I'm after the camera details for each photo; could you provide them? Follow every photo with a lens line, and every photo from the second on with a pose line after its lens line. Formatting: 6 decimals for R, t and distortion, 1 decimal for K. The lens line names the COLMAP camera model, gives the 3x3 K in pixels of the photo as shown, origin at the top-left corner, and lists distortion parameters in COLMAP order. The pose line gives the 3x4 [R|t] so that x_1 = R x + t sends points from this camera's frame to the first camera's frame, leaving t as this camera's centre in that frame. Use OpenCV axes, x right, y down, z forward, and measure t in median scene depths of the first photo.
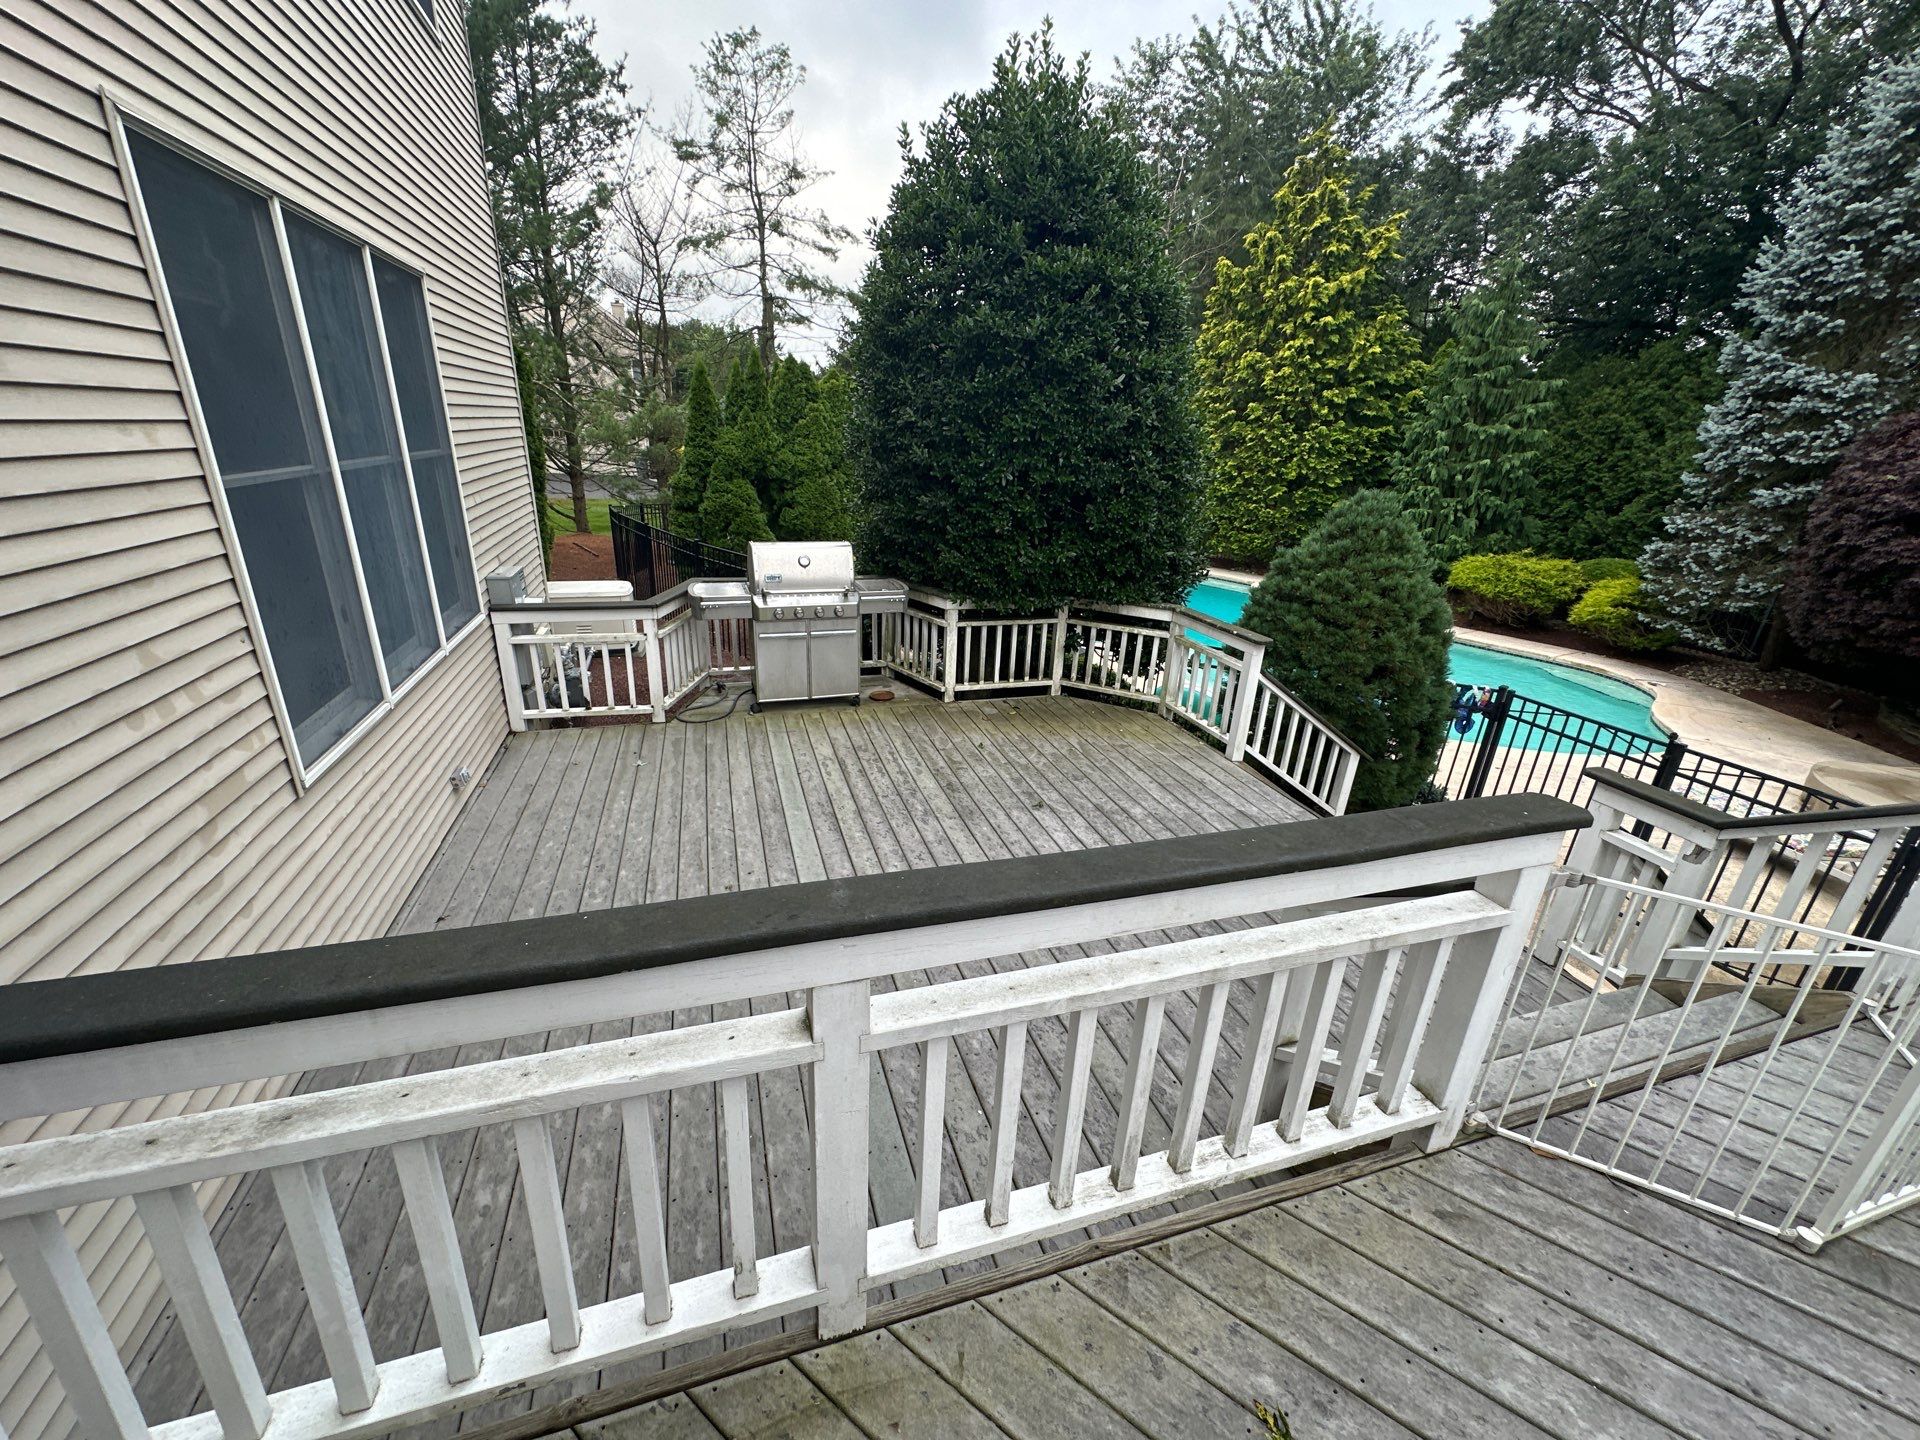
lens RADIAL K [[758.1, 0, 960.0], [0, 758.1, 720.0], [0, 0, 1]] dist [-0.001265, 0.000044]
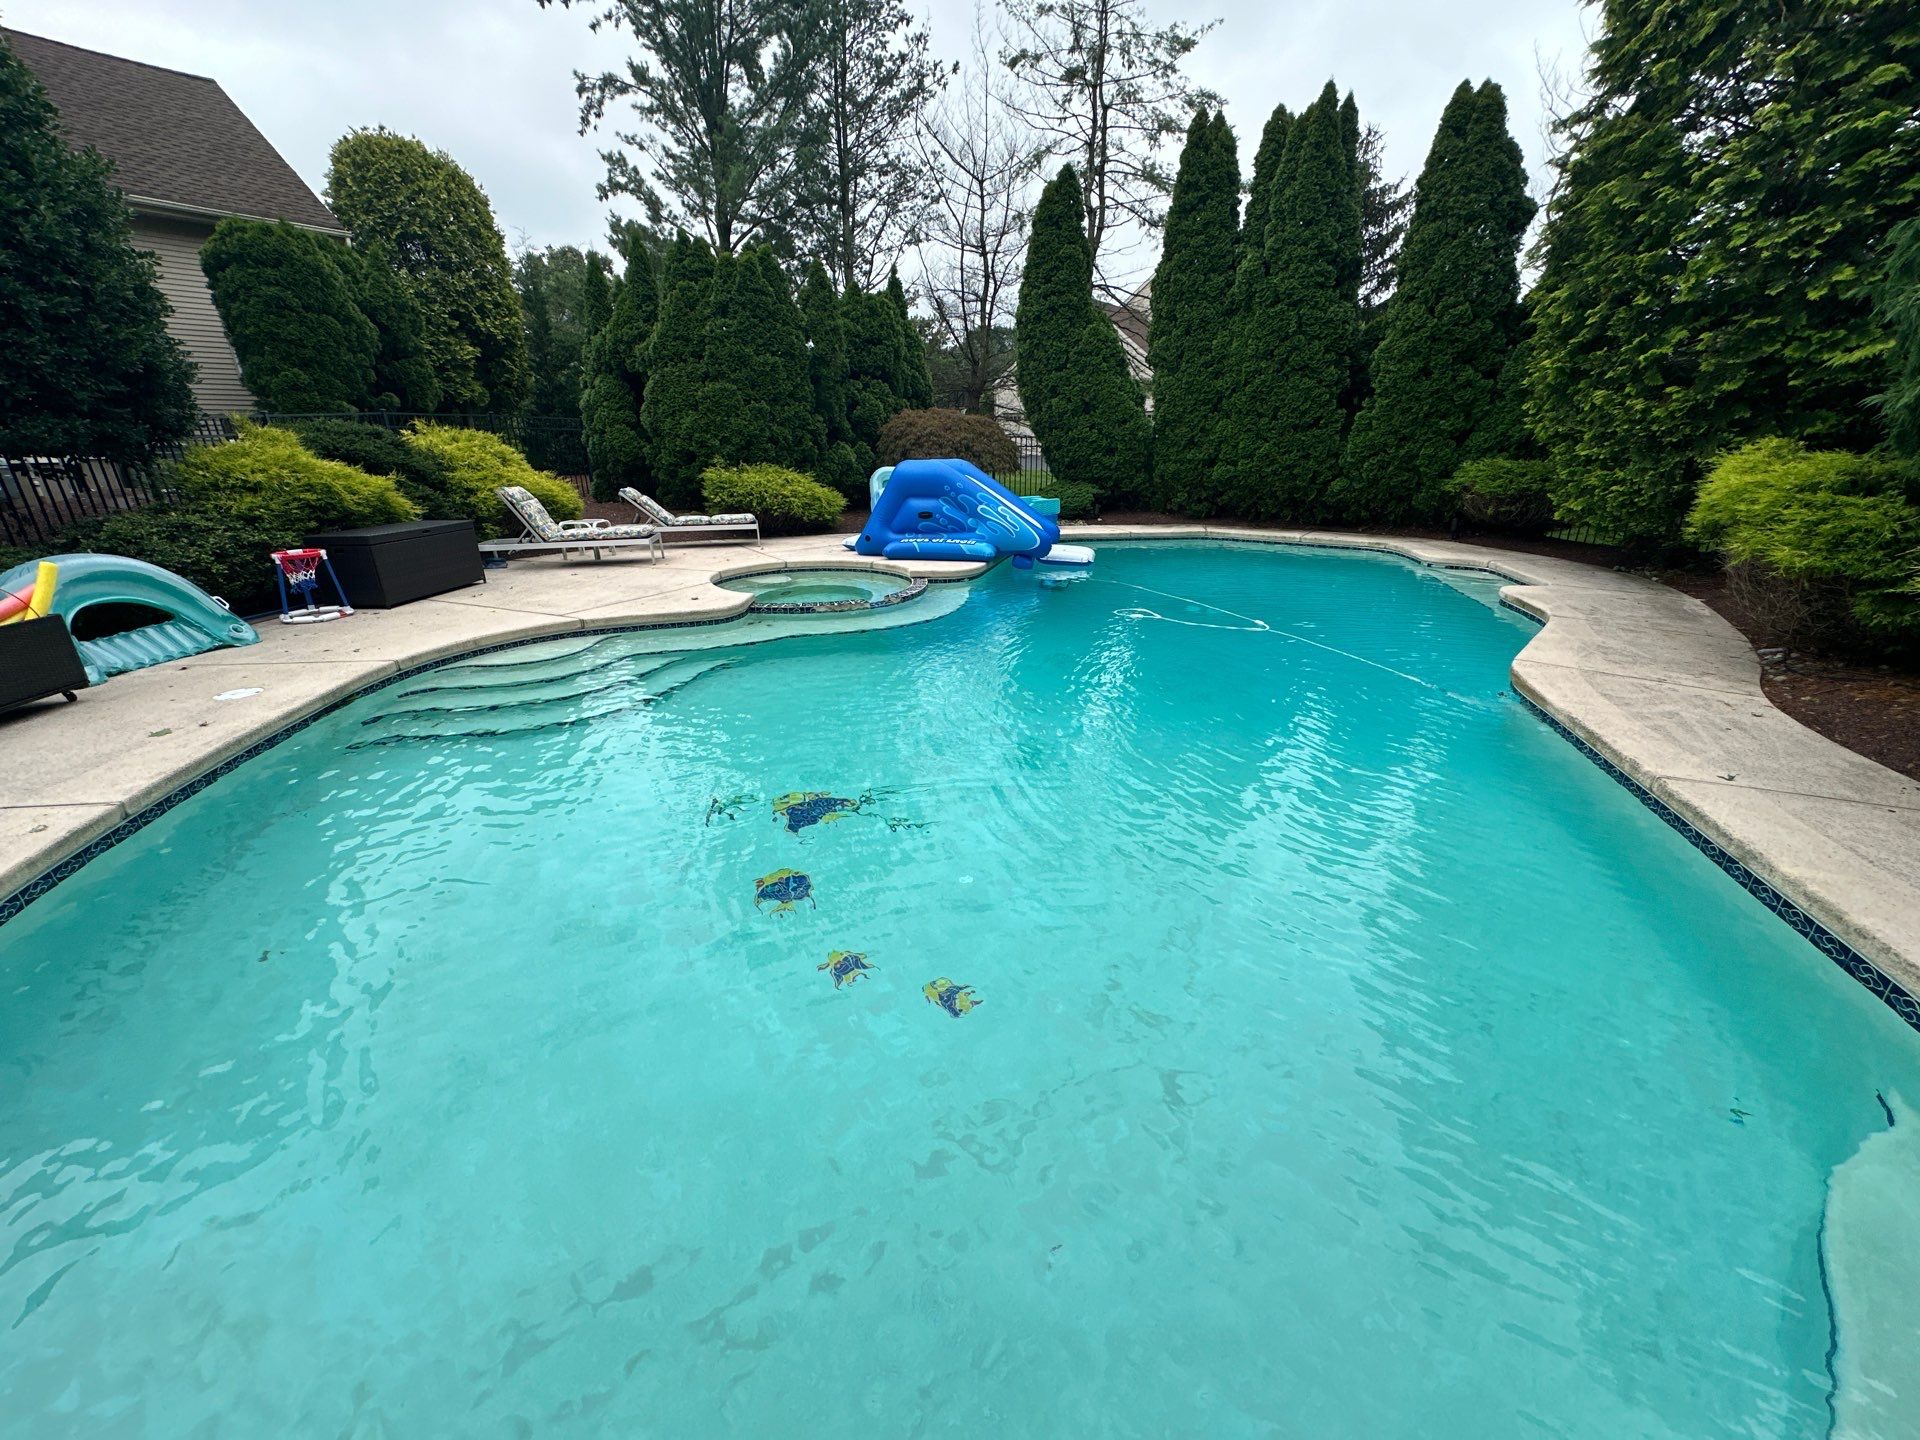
lens RADIAL K [[758.1, 0, 960.0], [0, 758.1, 720.0], [0, 0, 1]] dist [-0.001265, 0.000044]
pose [[0.591270, 0.242837, -0.769044, 0.596922], [-0.262343, 0.959641, 0.101322, -0.082422], [0.762611, 0.141845, 0.631114, 0.585832]]
